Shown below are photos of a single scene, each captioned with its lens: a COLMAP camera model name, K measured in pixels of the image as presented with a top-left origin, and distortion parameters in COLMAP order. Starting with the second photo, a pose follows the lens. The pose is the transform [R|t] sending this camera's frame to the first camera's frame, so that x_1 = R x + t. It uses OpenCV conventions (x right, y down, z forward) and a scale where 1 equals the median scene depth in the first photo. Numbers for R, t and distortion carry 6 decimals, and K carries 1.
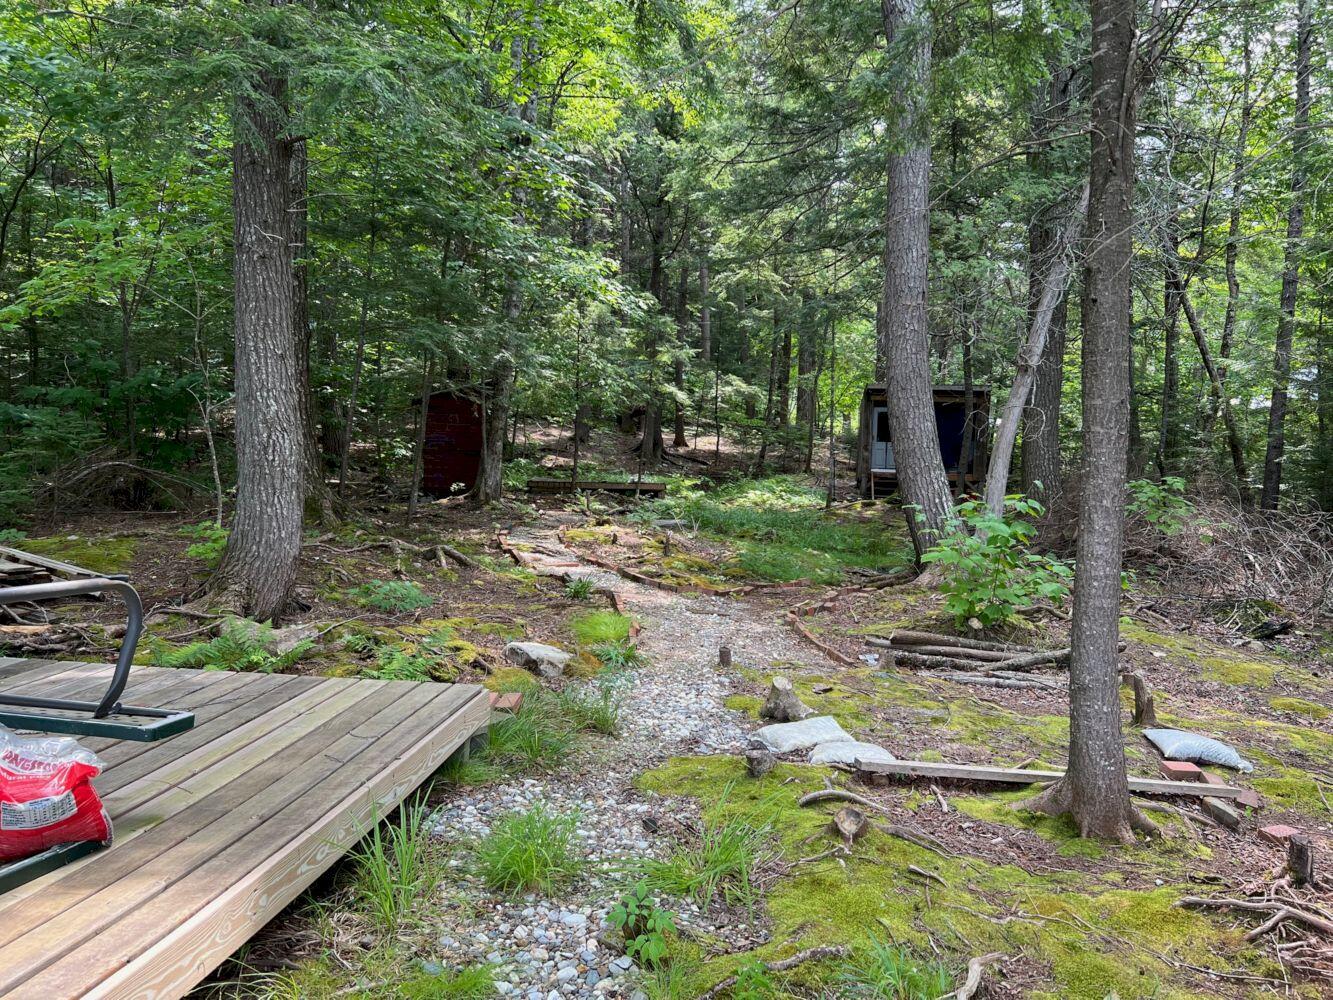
lens RADIAL K [[959.6, 0, 666.5], [0, 959.6, 500.0], [0, 0, 1]] dist [0.055337, -0.068651]
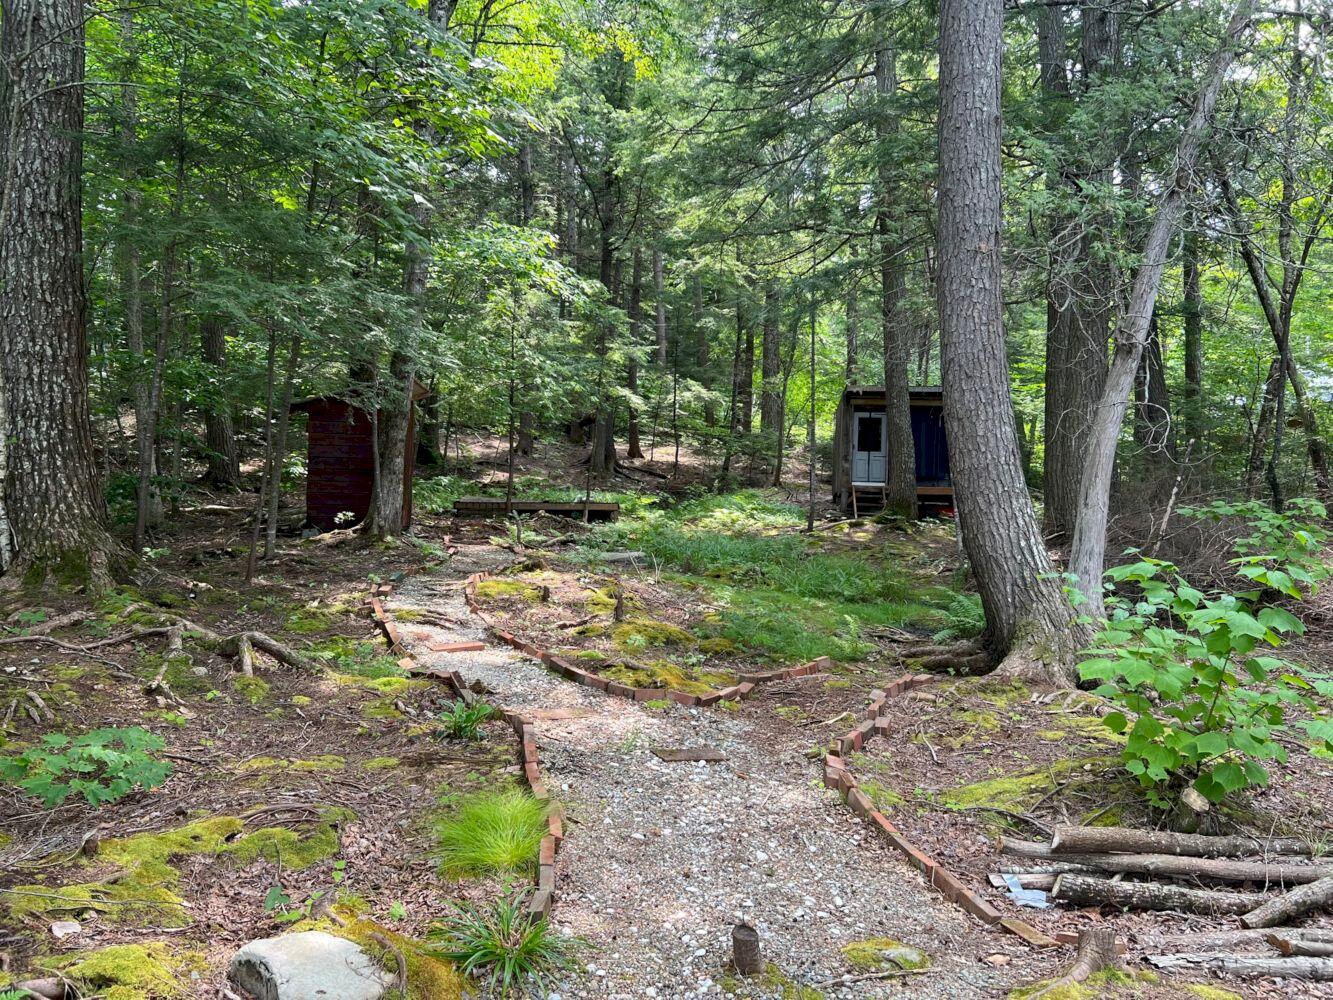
lens RADIAL K [[959.6, 0, 666.5], [0, 959.6, 500.0], [0, 0, 1]] dist [0.055337, -0.068651]
pose [[0.998834, -0.012024, 0.046762, 0.001451], [0.012477, 0.999878, -0.009417, -0.010759], [-0.046643, 0.009989, 0.998862, 0.141065]]
